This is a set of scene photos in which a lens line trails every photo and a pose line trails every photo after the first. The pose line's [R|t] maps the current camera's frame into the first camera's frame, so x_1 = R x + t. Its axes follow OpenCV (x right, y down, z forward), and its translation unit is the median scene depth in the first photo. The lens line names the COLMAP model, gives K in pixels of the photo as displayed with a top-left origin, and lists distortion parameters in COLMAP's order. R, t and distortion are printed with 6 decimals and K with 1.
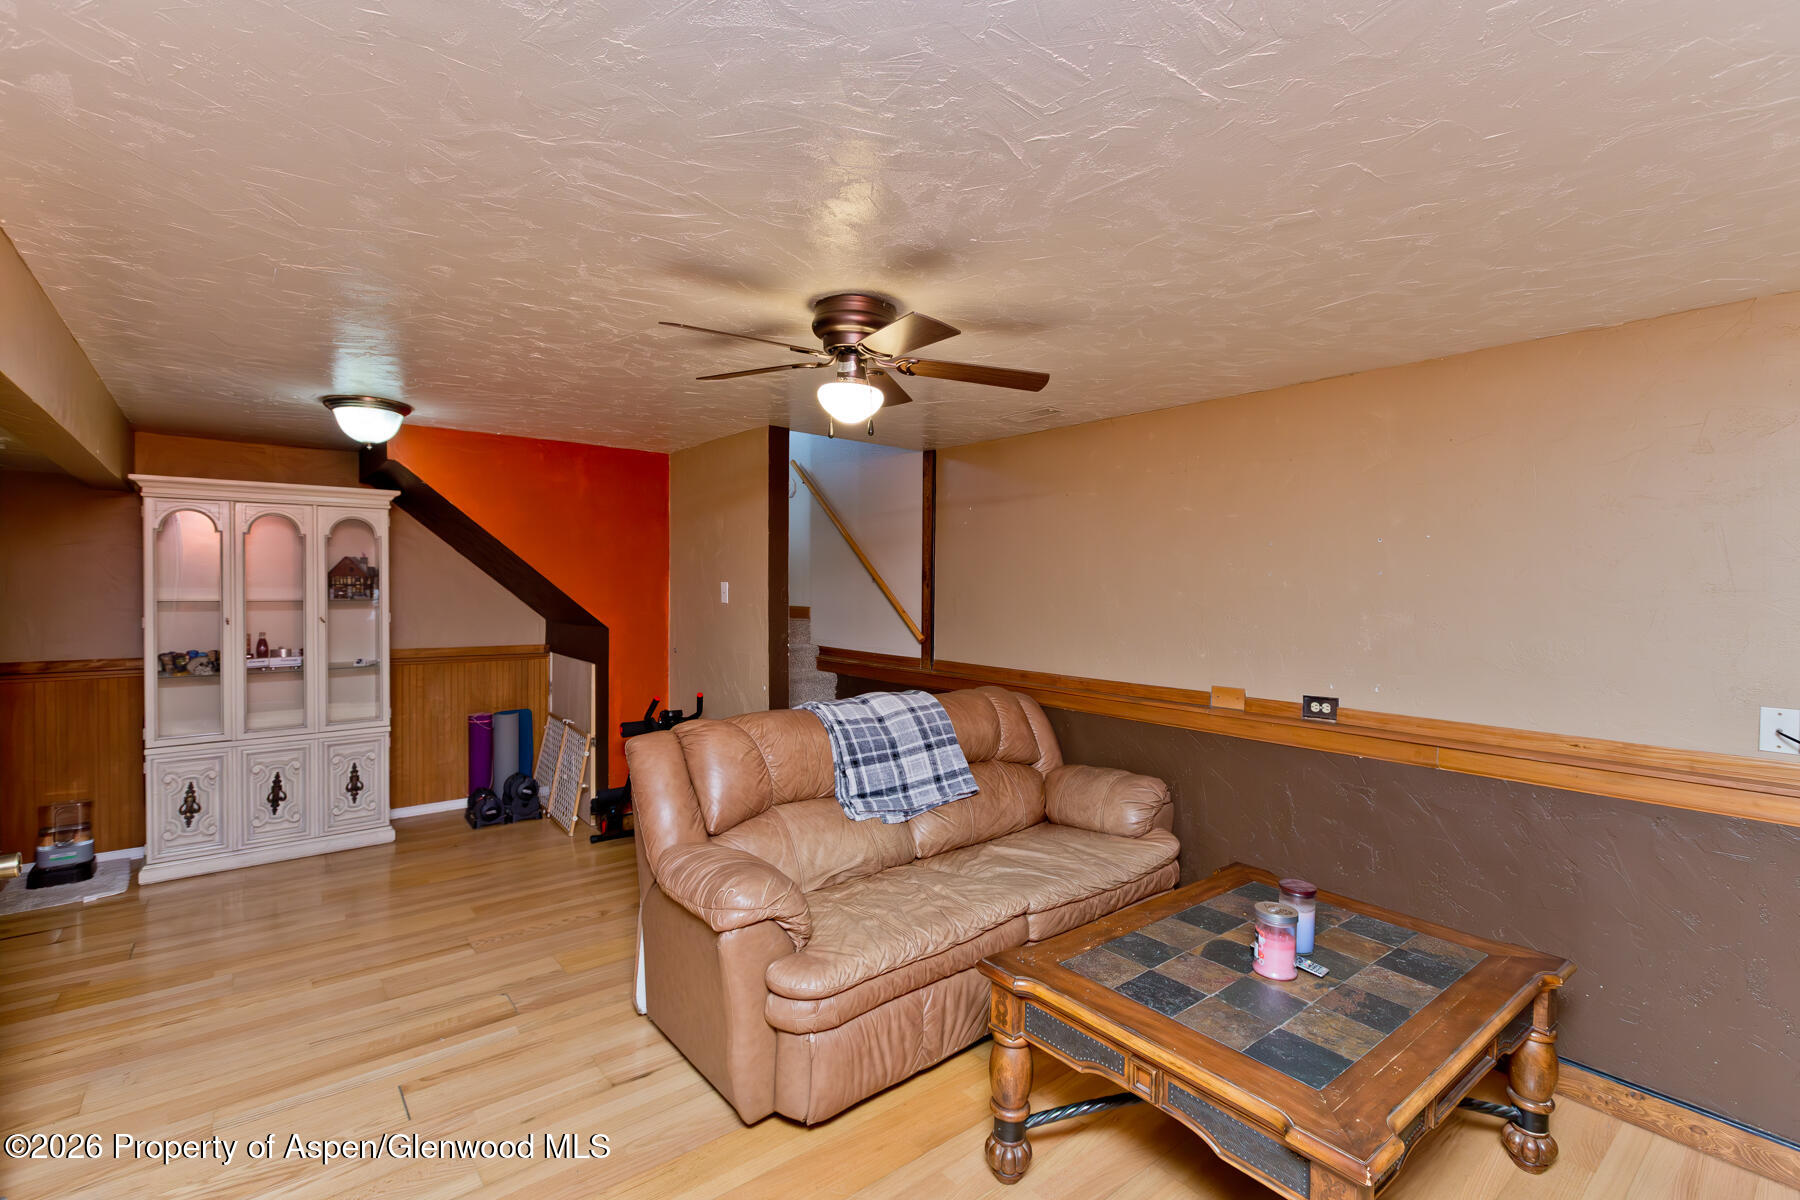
lens RADIAL K [[814.8, 0, 894.5], [0, 814.8, 597.7], [0, 0, 1]] dist [-0.004899, 0.001492]
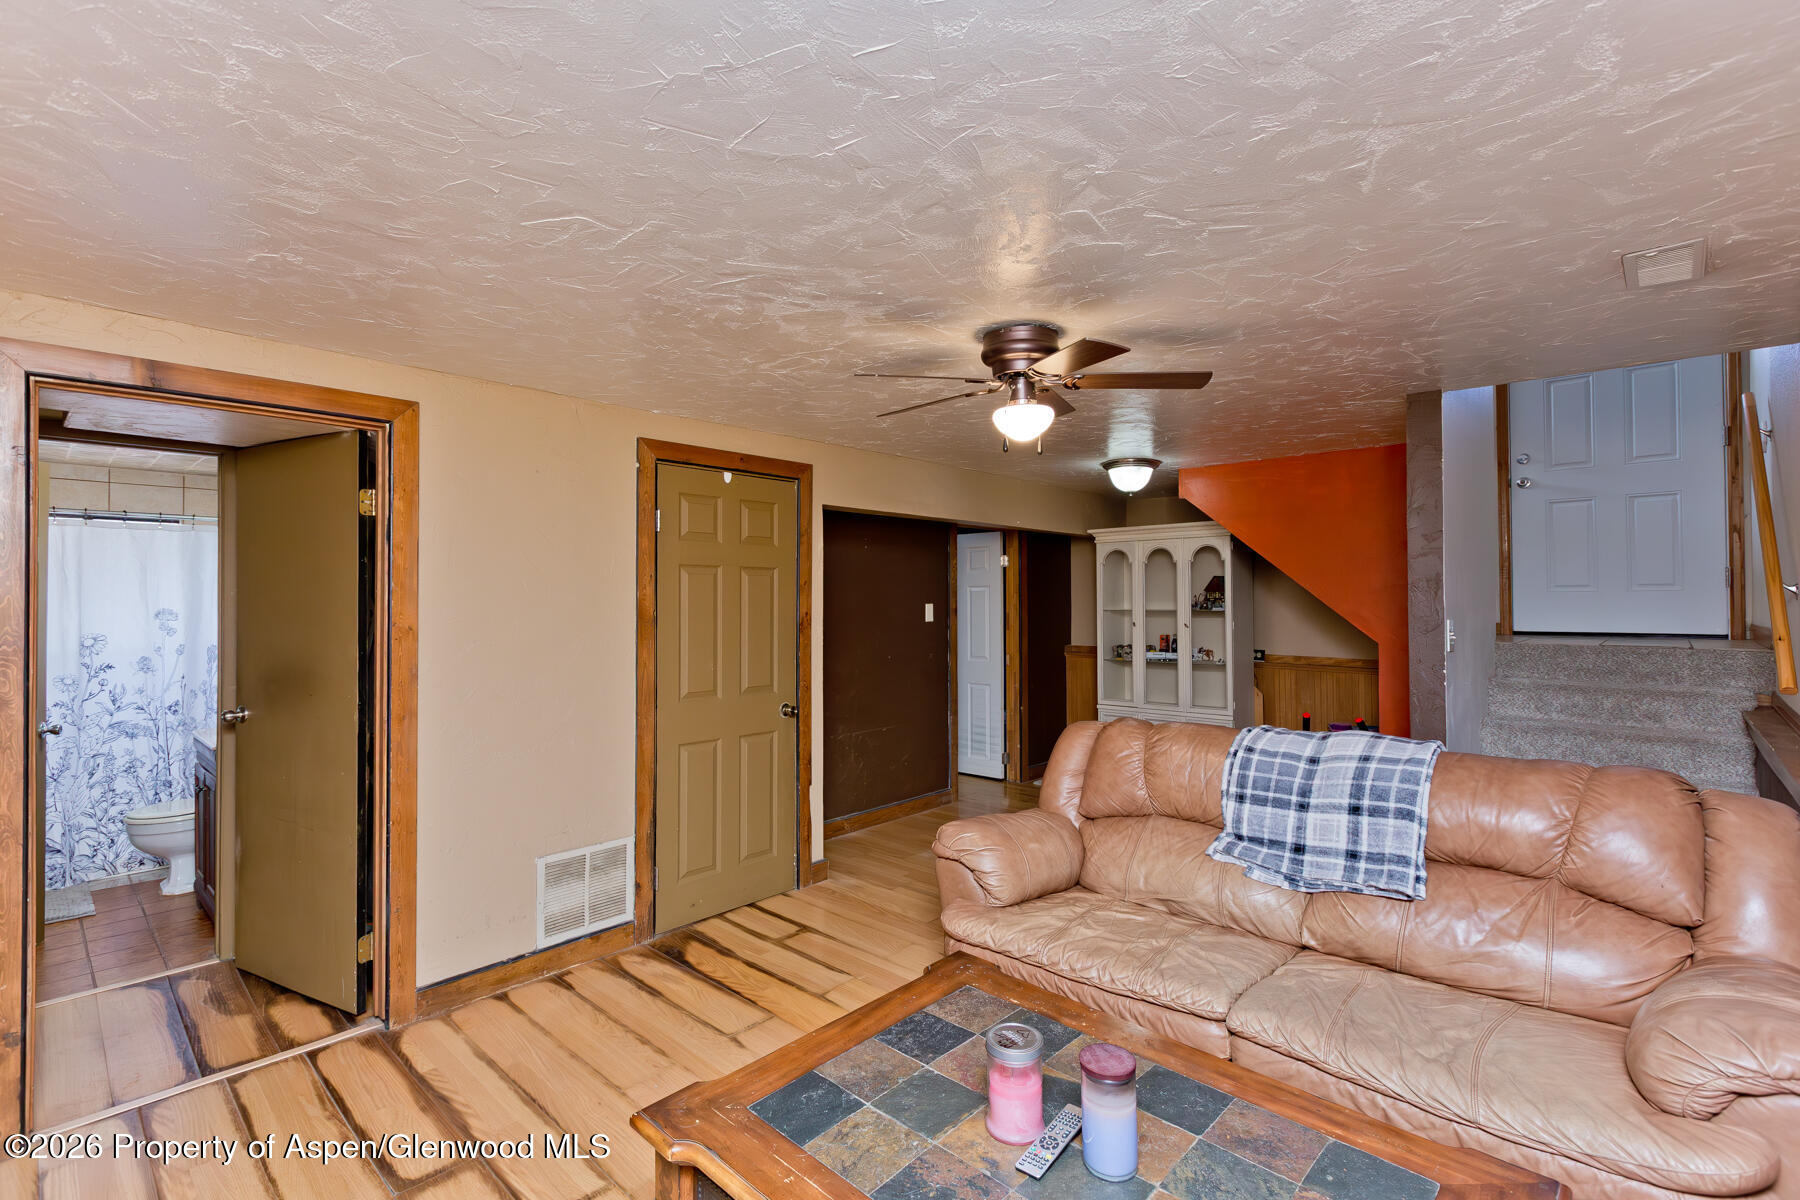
lens RADIAL K [[814.8, 0, 894.7], [0, 814.8, 596.3], [0, 0, 1]] dist [-0.004899, 0.001492]
pose [[0.134695, -0.011666, -0.990818, 0.726535], [-0.016136, 0.999772, -0.013965, 0.008375], [0.990756, 0.017869, 0.134476, 0.500338]]
